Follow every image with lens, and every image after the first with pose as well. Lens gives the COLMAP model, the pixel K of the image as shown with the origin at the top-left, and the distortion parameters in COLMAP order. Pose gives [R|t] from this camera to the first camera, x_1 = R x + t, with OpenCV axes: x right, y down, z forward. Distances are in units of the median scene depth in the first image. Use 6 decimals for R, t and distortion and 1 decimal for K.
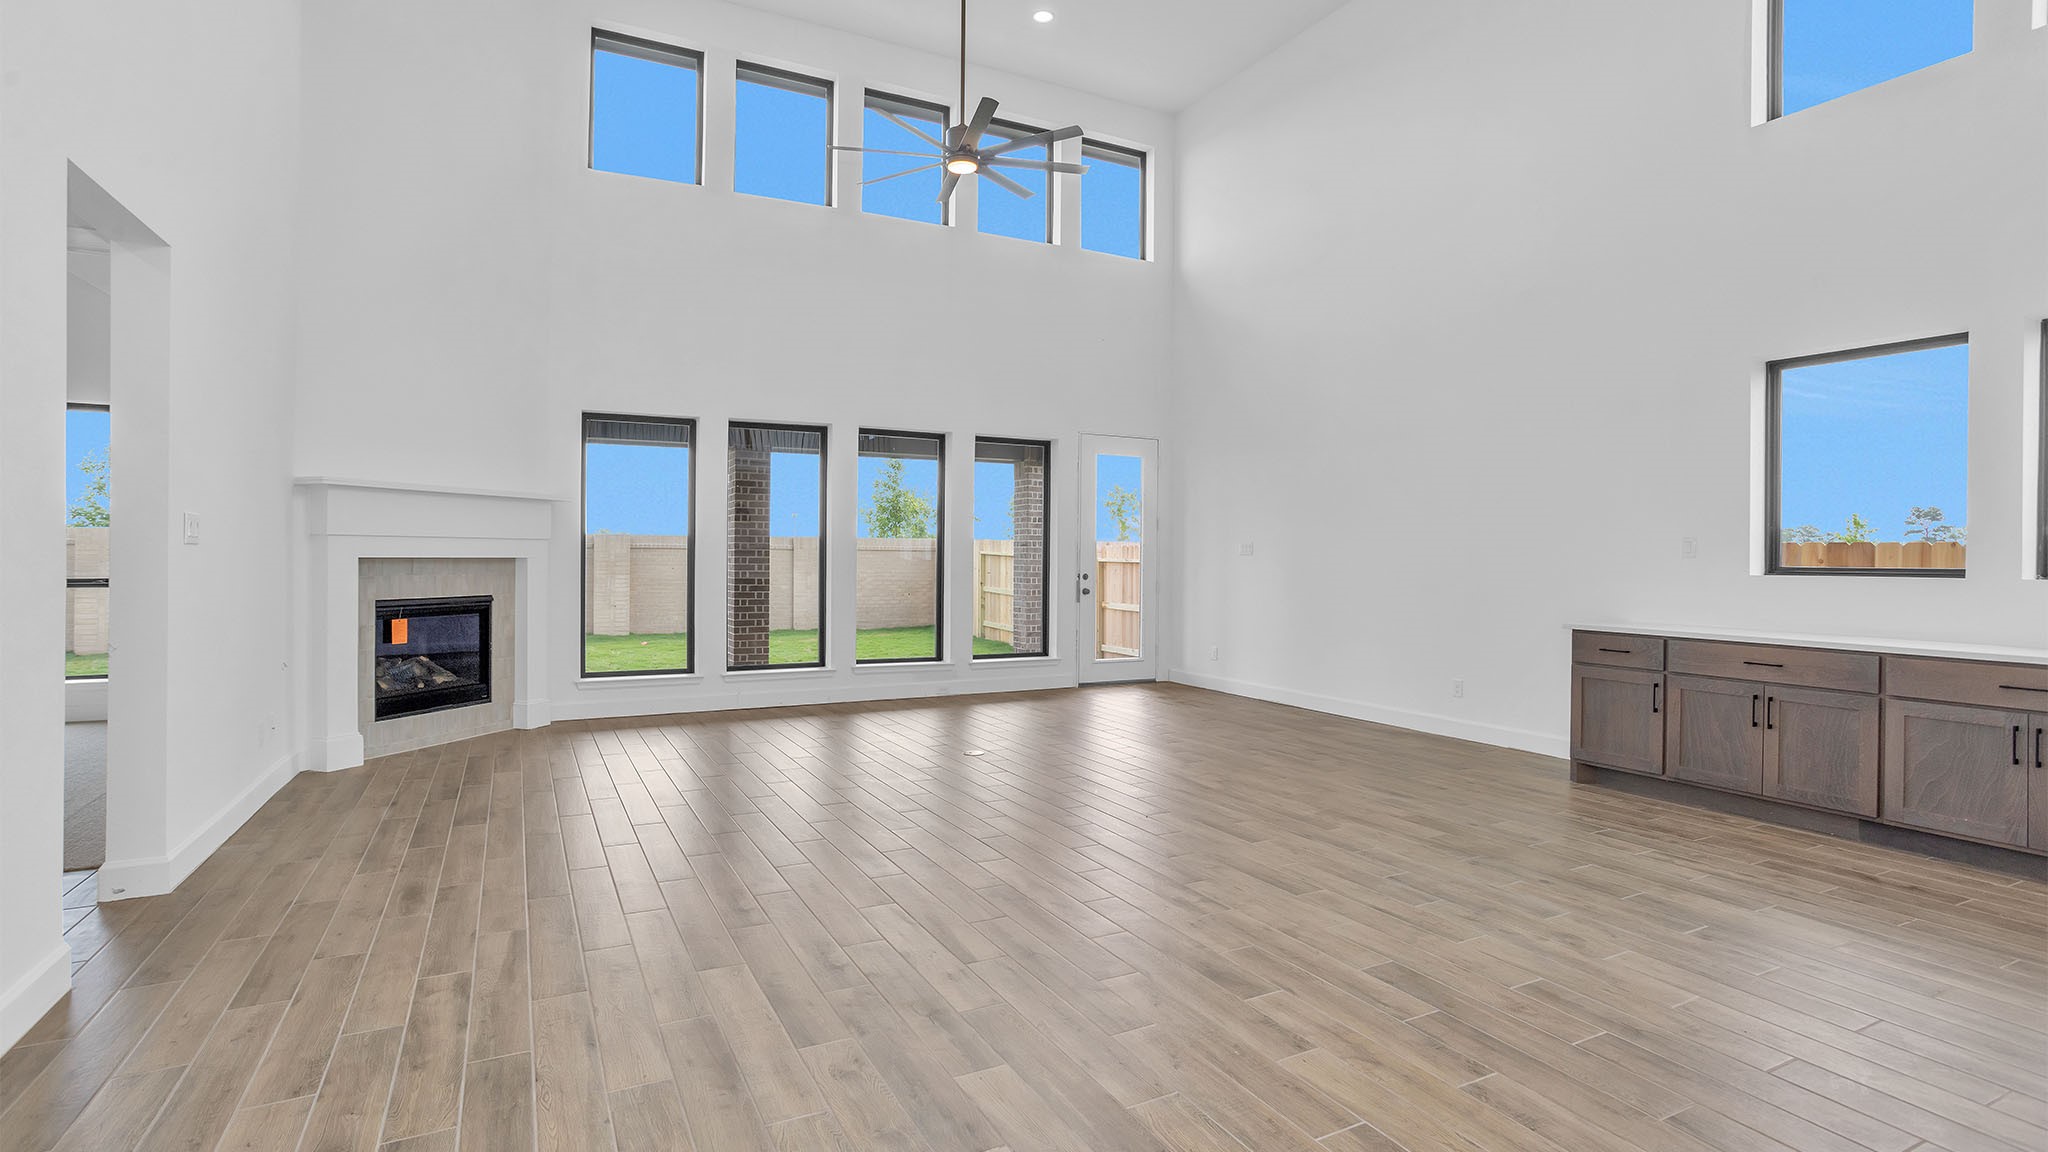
lens RADIAL K [[1008.6, 0, 1013.6], [0, 1008.6, 574.8], [0, 0, 1]] dist [-0.015491, 0.005155]
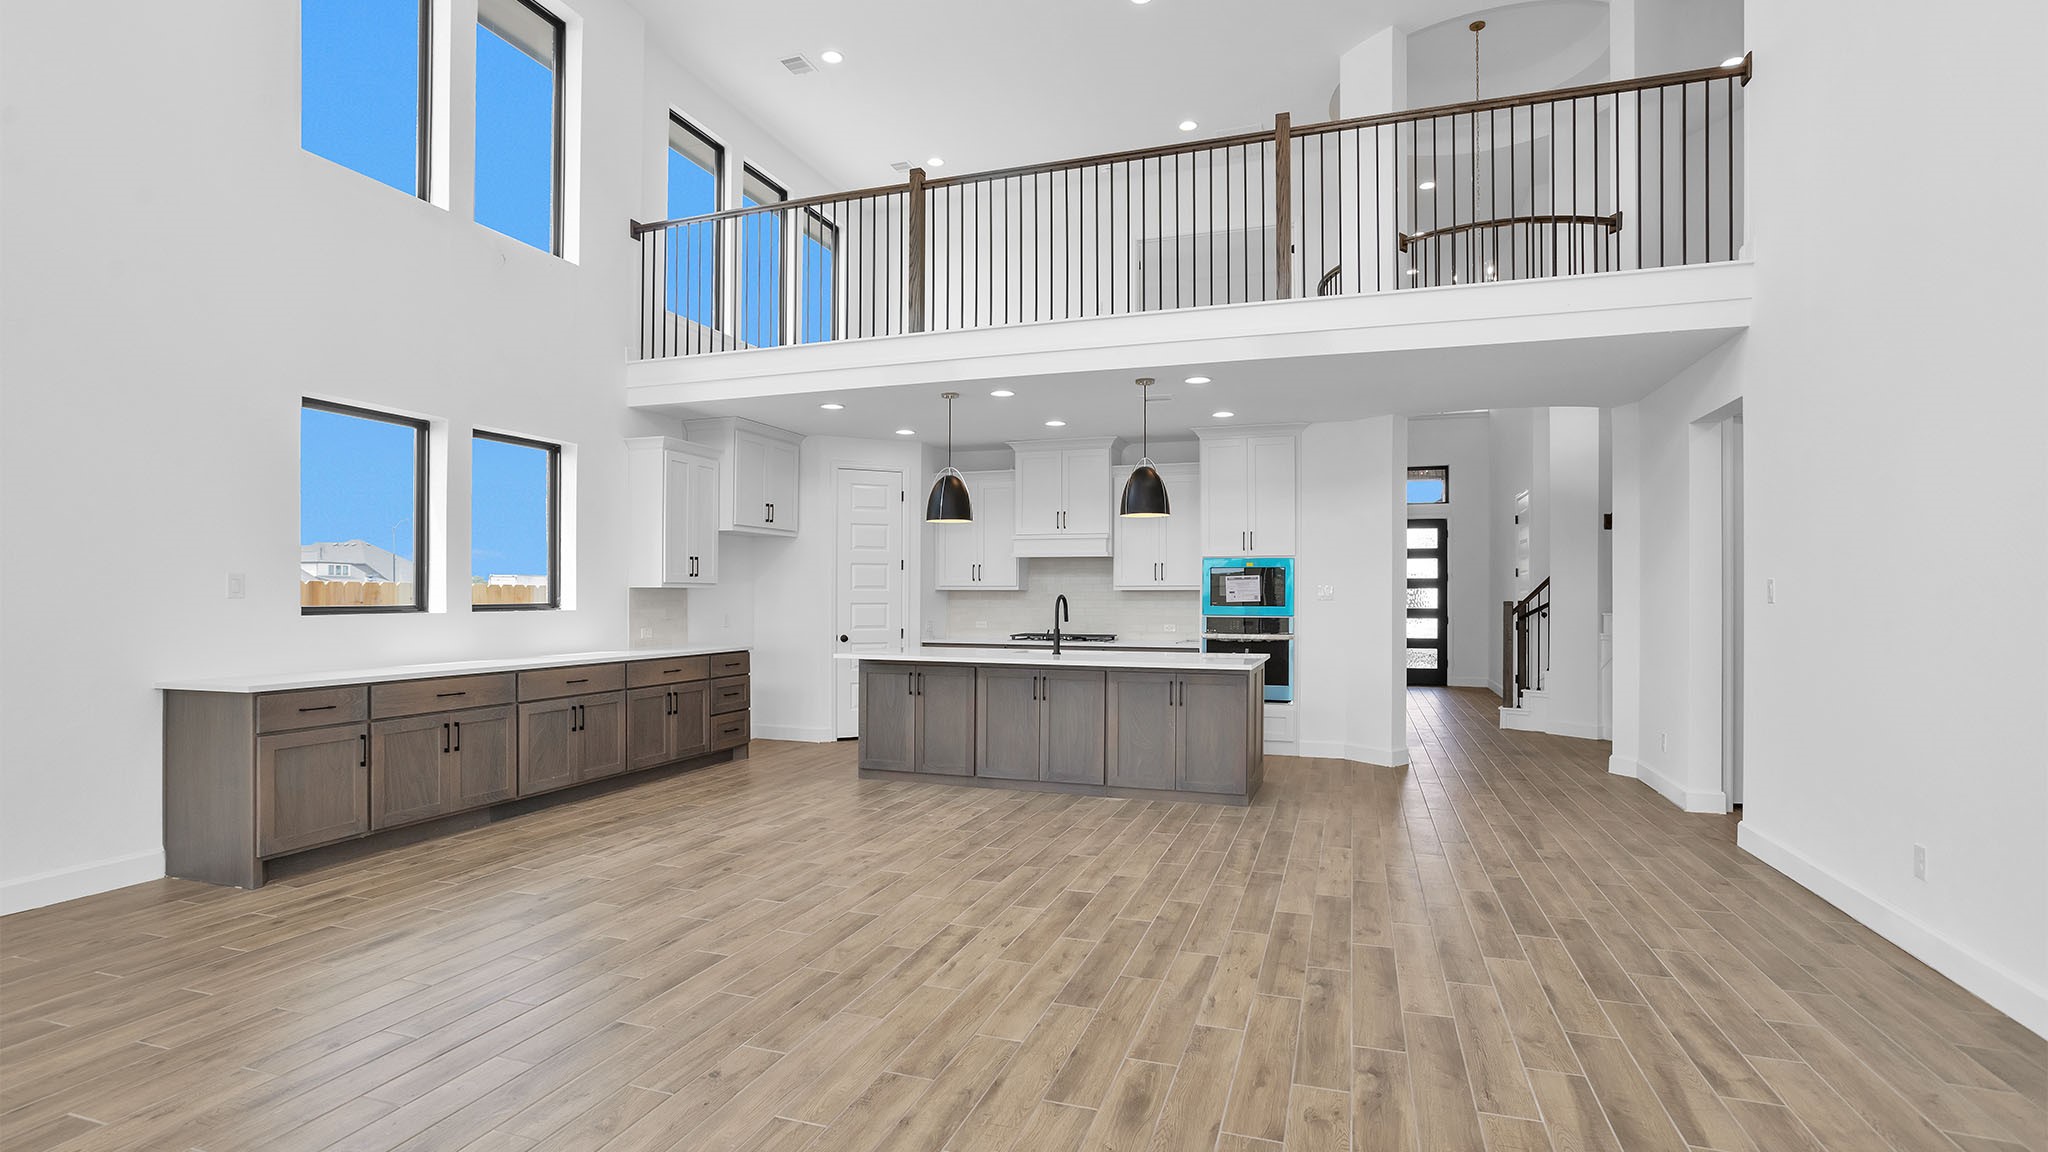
lens RADIAL K [[1008.6, 0, 1007.8], [0, 1008.6, 579.5], [0, 0, 1]] dist [-0.015491, 0.005155]
pose [[-0.704104, 0.004910, 0.710080, -0.684711], [0.003855, 0.999988, -0.003092, -0.046252], [-0.710087, 0.000560, -0.704114, 1.934696]]
